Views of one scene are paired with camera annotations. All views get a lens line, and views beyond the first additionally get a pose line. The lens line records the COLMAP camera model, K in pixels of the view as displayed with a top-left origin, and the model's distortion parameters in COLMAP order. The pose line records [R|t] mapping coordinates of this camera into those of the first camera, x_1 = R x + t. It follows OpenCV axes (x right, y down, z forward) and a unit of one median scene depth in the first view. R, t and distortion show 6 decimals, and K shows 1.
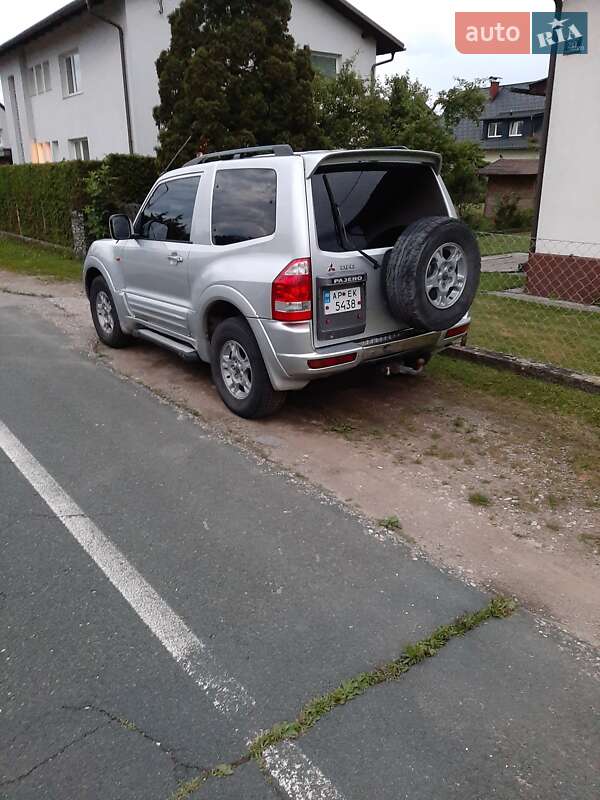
lens RADIAL K [[667.3, 0, 300.0], [0, 667.3, 400.0], [0, 0, 1]] dist [-0.013377, -0.011094]
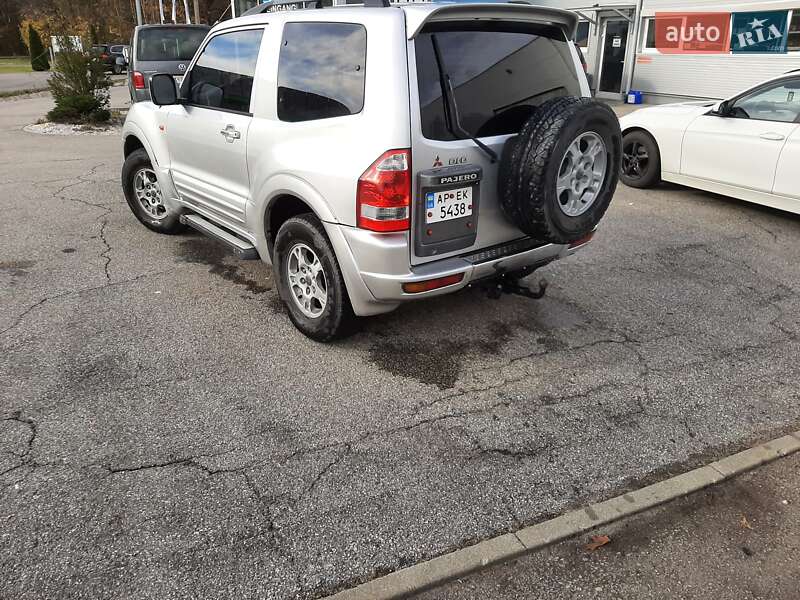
lens RADIAL K [[667.3, 0, 400.0], [0, 667.3, 300.0], [0, 0, 1]] dist [-0.013377, -0.011094]
pose [[0.998350, 0.024054, 0.052136, -0.029096], [-0.027273, 0.997707, 0.061936, -0.084773], [-0.050526, -0.063255, 0.996718, 0.234055]]
